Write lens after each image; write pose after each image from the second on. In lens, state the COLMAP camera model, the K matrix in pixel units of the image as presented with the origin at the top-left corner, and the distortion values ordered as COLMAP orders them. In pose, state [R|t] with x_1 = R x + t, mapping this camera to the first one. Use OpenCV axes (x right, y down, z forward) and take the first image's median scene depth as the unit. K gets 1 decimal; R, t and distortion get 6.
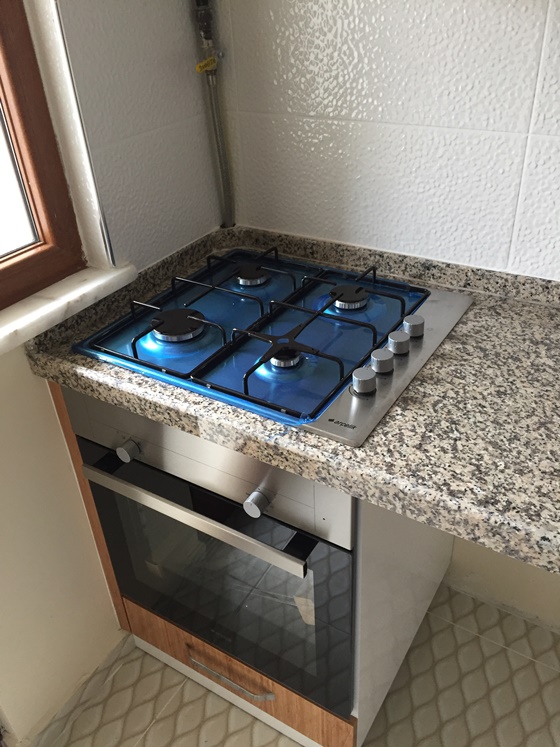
lens RADIAL K [[640.2, 0, 278.1], [0, 640.2, 376.2], [0, 0, 1]] dist [0.086068, -0.118595]
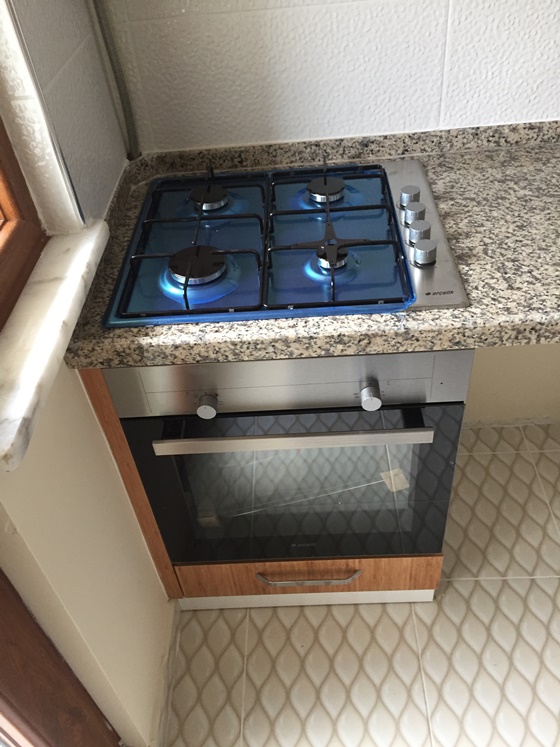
lens RADIAL K [[640.2, 0, 285.4], [0, 640.2, 373.5], [0, 0, 1]] dist [0.086068, -0.118595]
pose [[0.855746, -0.365148, 0.366558, -0.441178], [0.318165, 0.930064, 0.183717, -0.063300], [-0.408006, -0.040590, 0.912076, 0.088266]]
